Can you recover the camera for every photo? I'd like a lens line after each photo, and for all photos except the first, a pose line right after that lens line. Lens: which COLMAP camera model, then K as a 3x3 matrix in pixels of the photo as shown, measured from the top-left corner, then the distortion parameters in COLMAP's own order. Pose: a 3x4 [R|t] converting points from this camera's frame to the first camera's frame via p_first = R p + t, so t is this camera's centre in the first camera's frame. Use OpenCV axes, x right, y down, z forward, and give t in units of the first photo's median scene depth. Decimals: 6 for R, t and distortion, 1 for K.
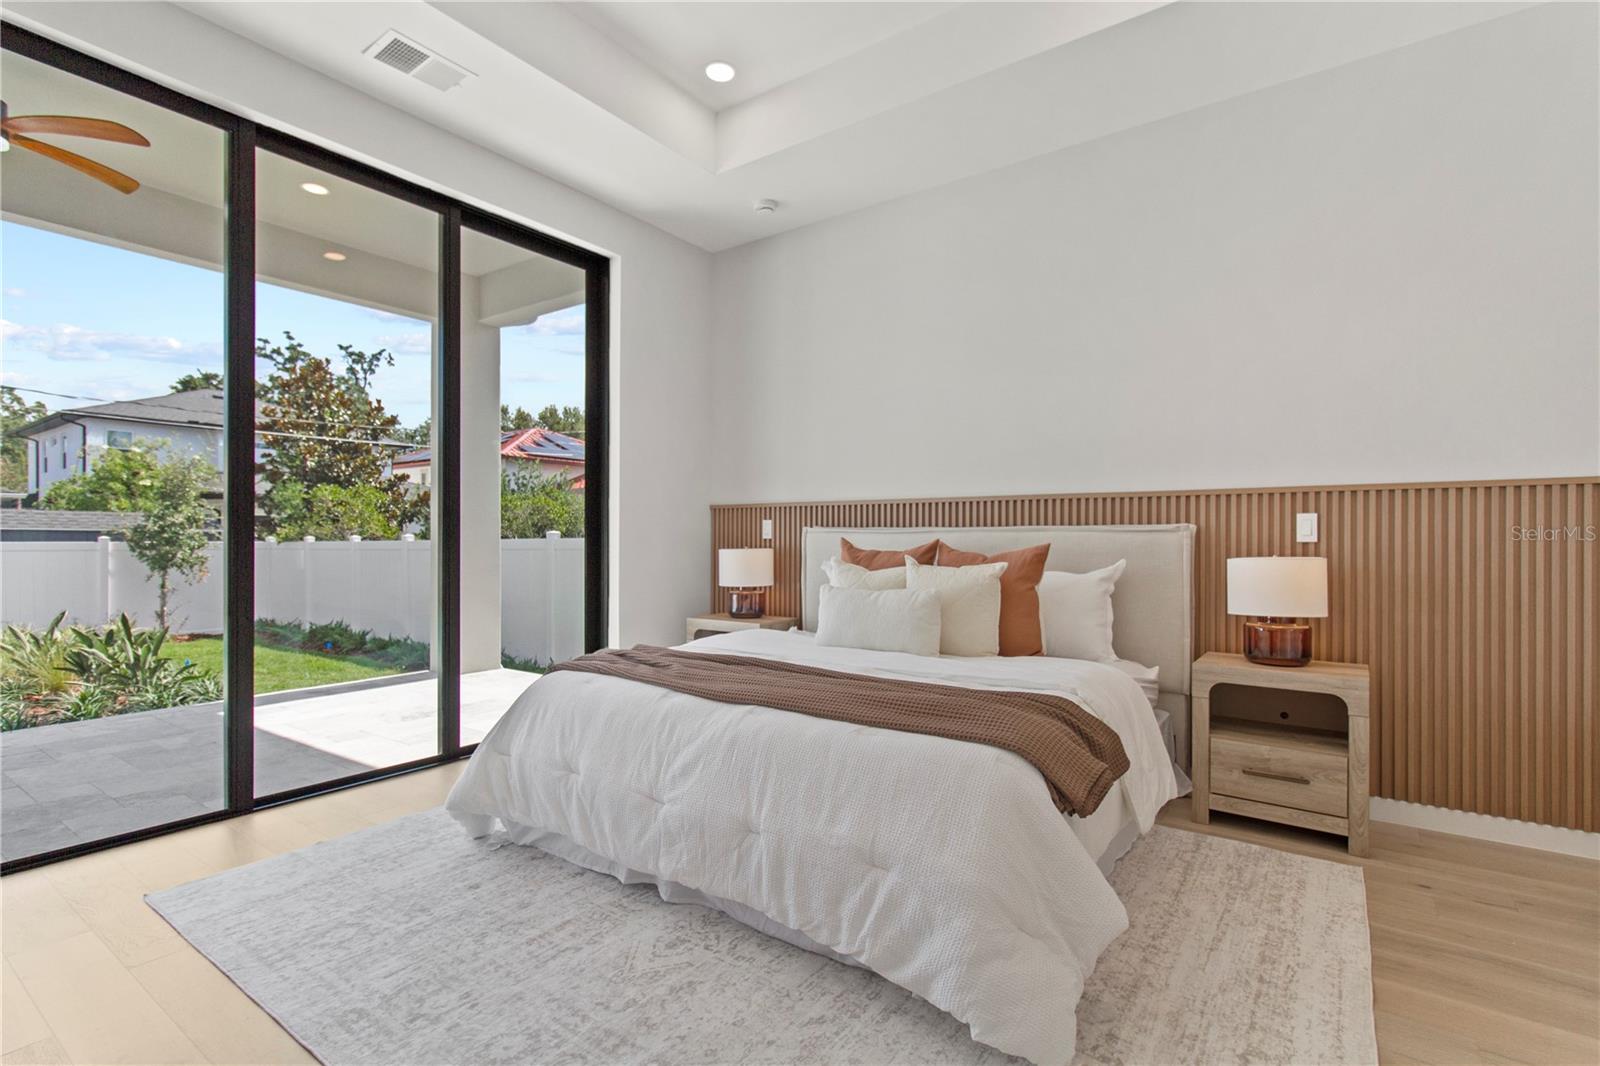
lens RADIAL K [[742.3, 0, 809.8], [0, 742.3, 529.0], [0, 0, 1]] dist [0.001434, 0.000379]
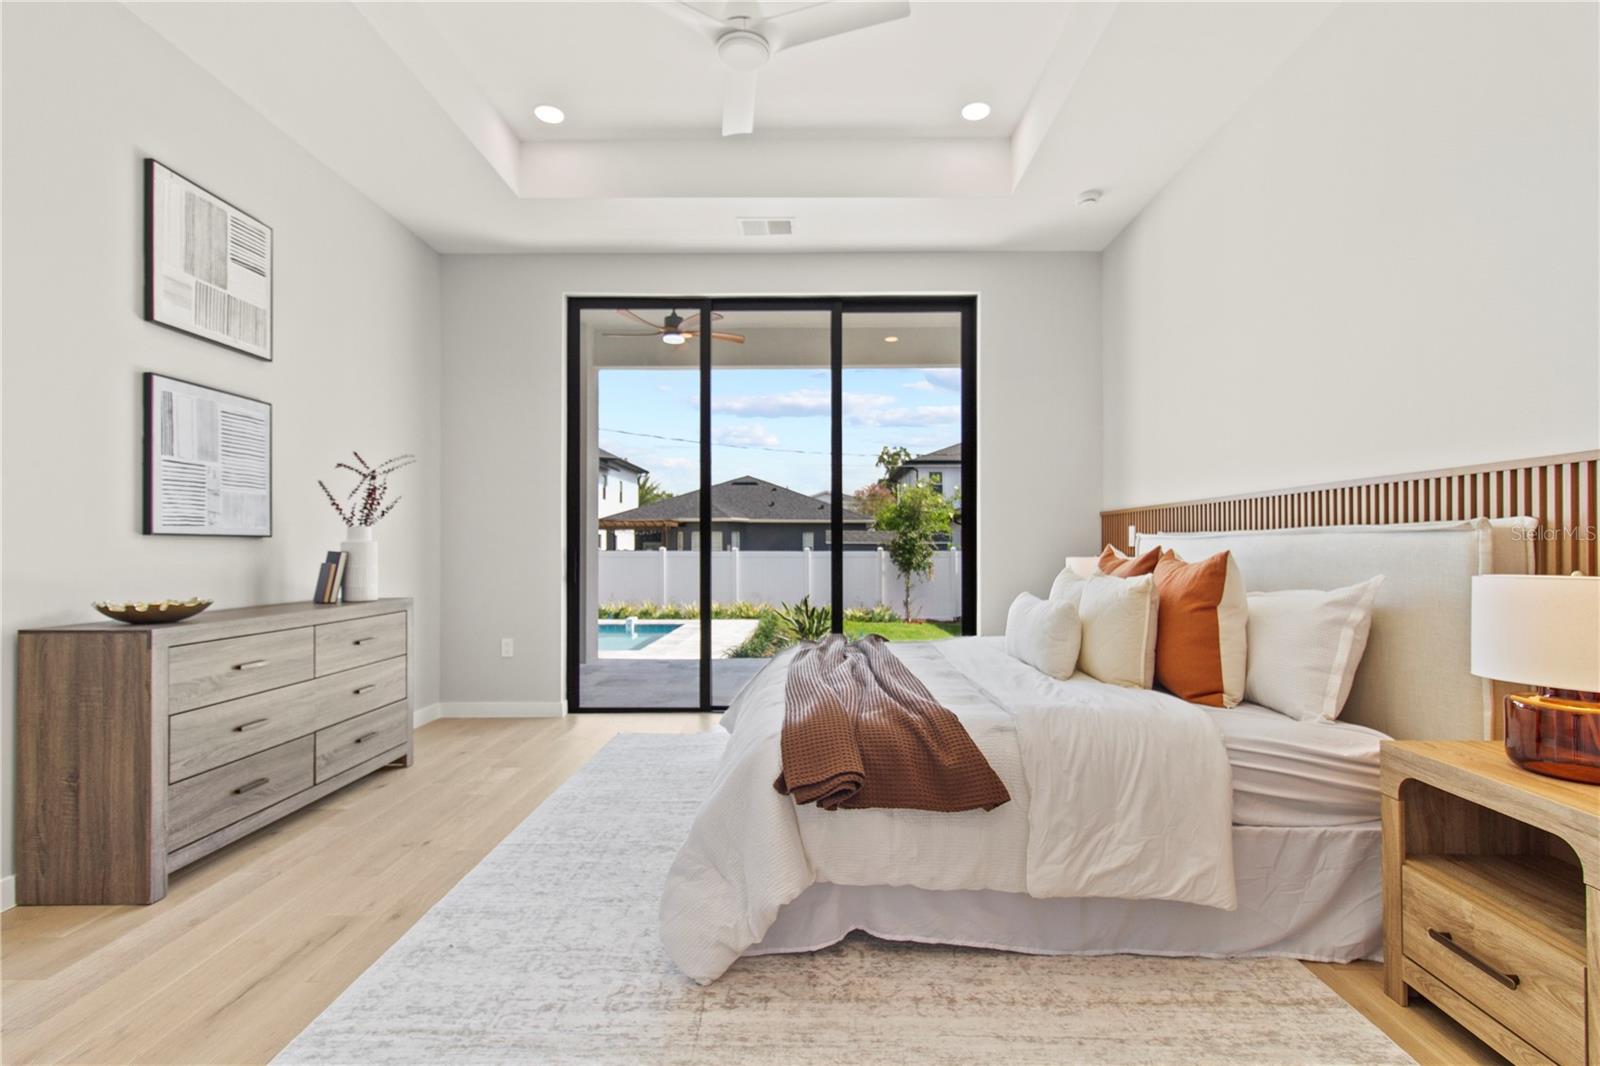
lens RADIAL K [[742.3, 0, 809.8], [0, 742.3, 529.0], [0, 0, 1]] dist [0.001434, 0.000379]
pose [[0.572515, -0.024545, -0.819527, 0.698755], [0.013550, 0.999699, -0.020475, 0.007230], [0.819782, 0.000618, 0.572675, 0.219335]]
